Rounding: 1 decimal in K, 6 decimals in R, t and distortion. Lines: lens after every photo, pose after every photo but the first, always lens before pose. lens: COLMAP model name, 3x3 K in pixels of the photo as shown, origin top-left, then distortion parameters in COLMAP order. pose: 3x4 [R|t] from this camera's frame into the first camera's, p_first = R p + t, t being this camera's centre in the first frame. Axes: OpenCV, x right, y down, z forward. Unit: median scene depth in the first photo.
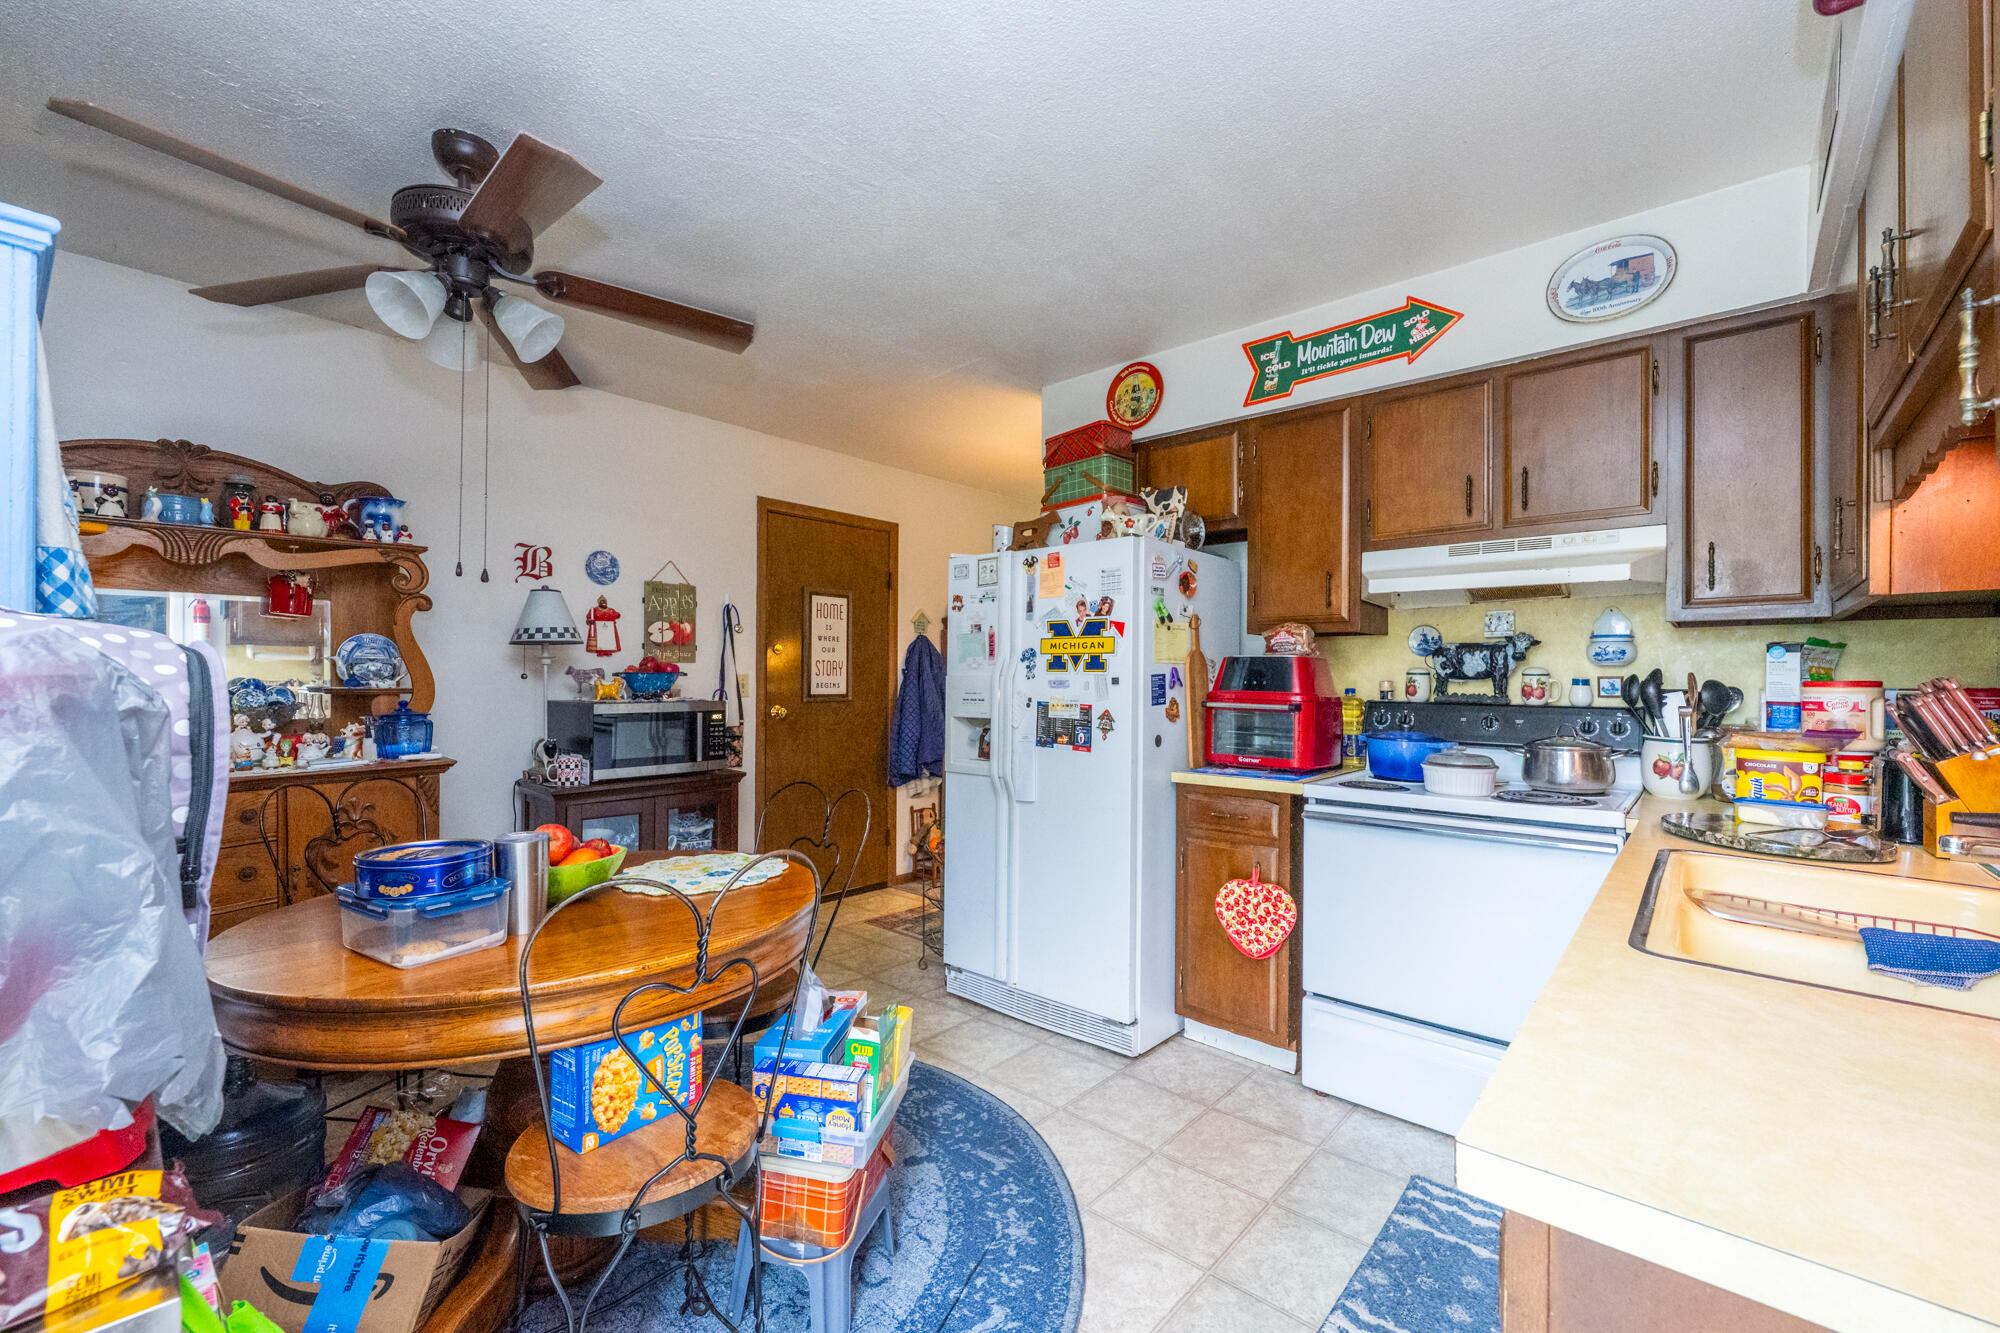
lens RADIAL K [[829.4, 0, 989.9], [0, 829.4, 681.1], [0, 0, 1]] dist [0.002497, 0.000137]
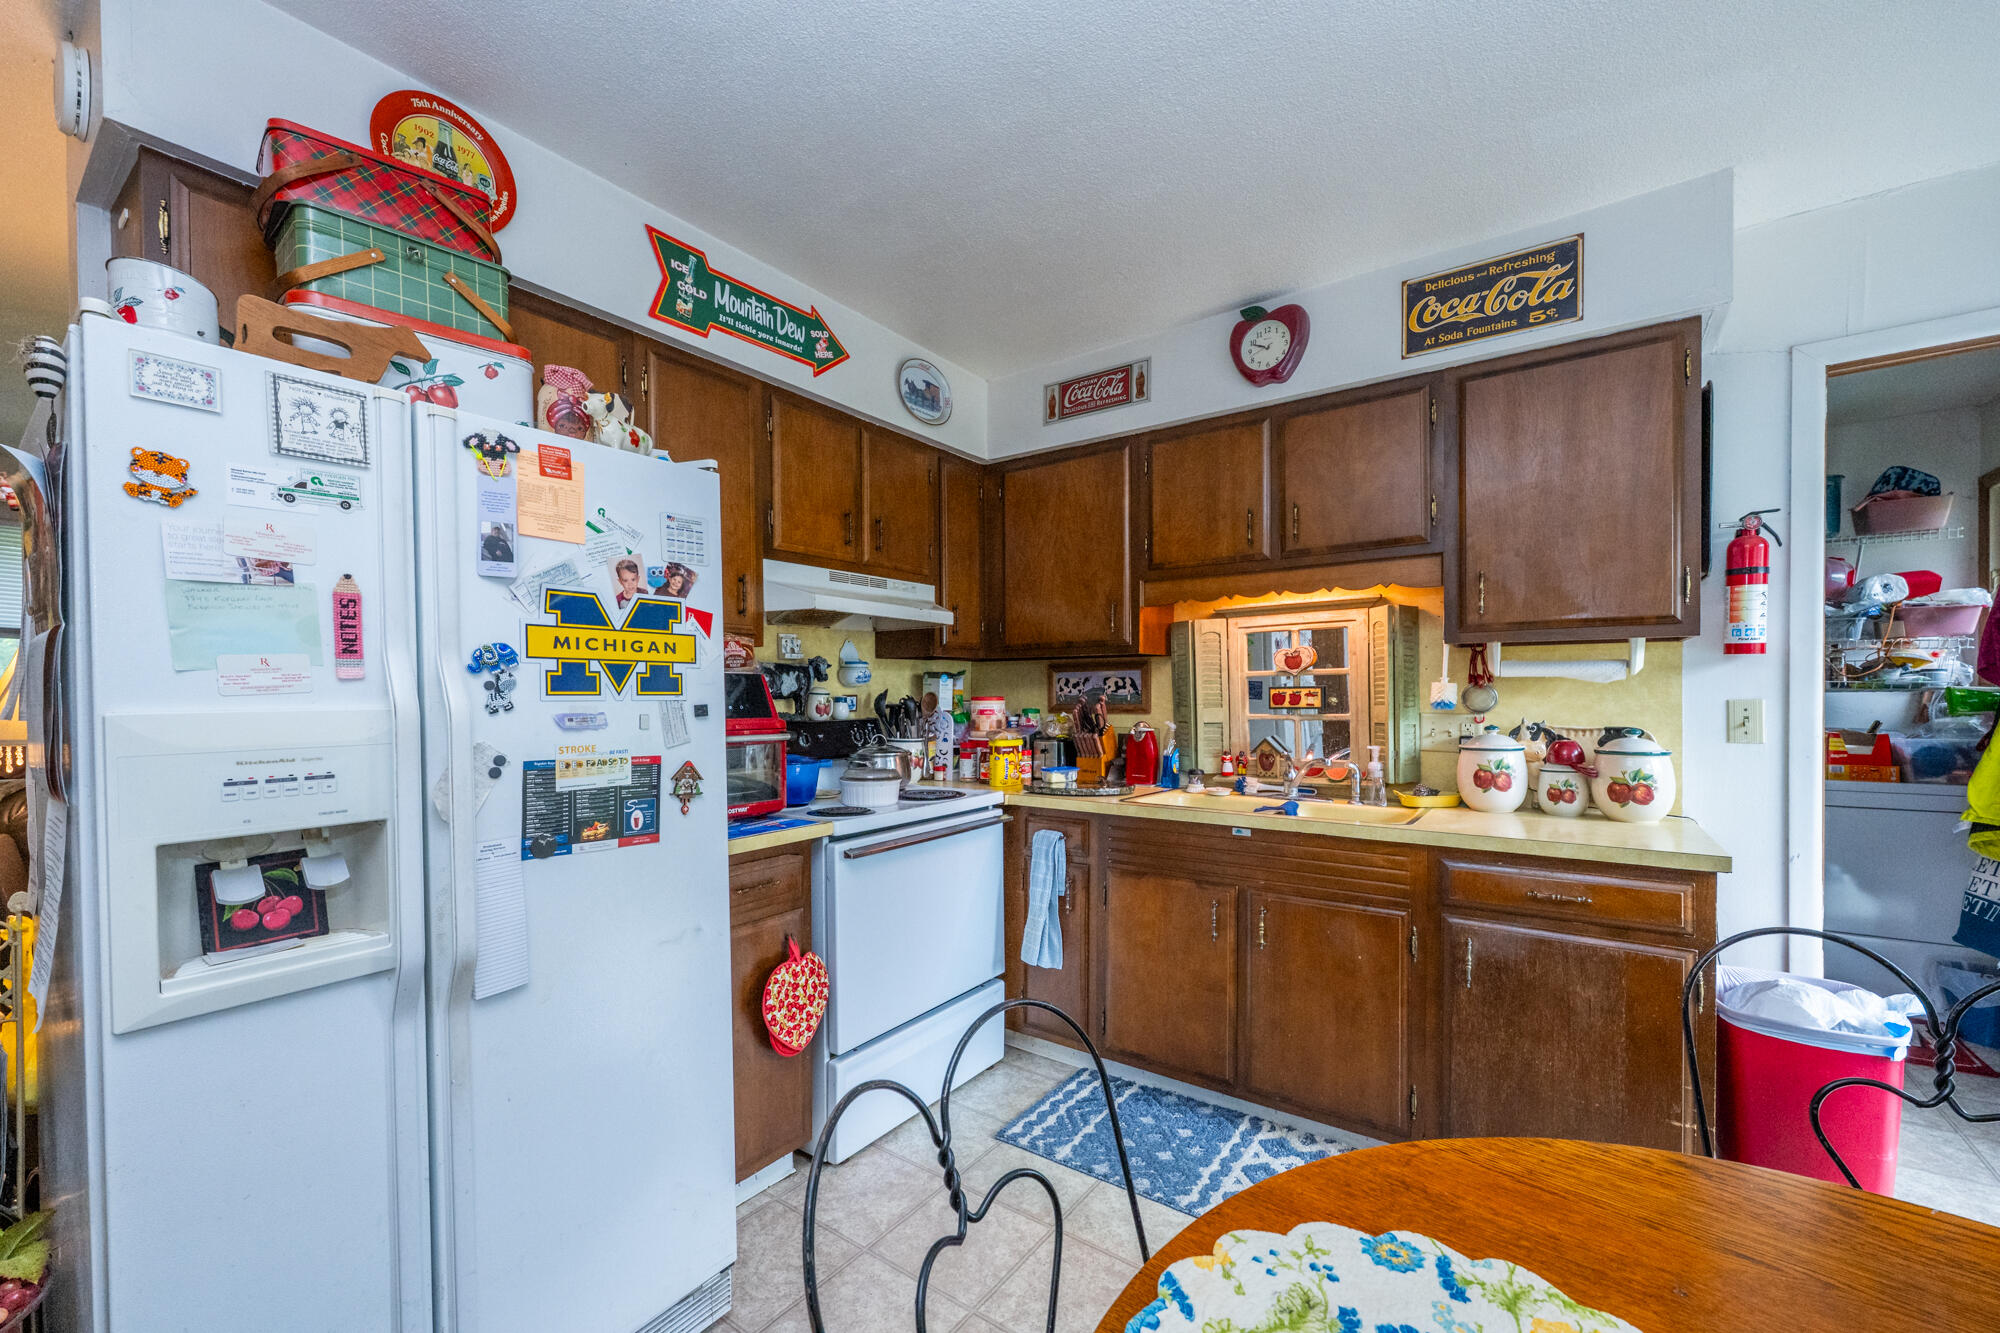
lens RADIAL K [[802.7, 0, 976.9], [0, 802.7, 701.0], [0, 0, 1]] dist [-0.000293, -0.000410]
pose [[-0.094977, -0.018206, 0.995313, -0.429239], [0.008282, 0.999784, 0.019078, -0.016042], [-0.995445, 0.010055, -0.094805, 0.844854]]
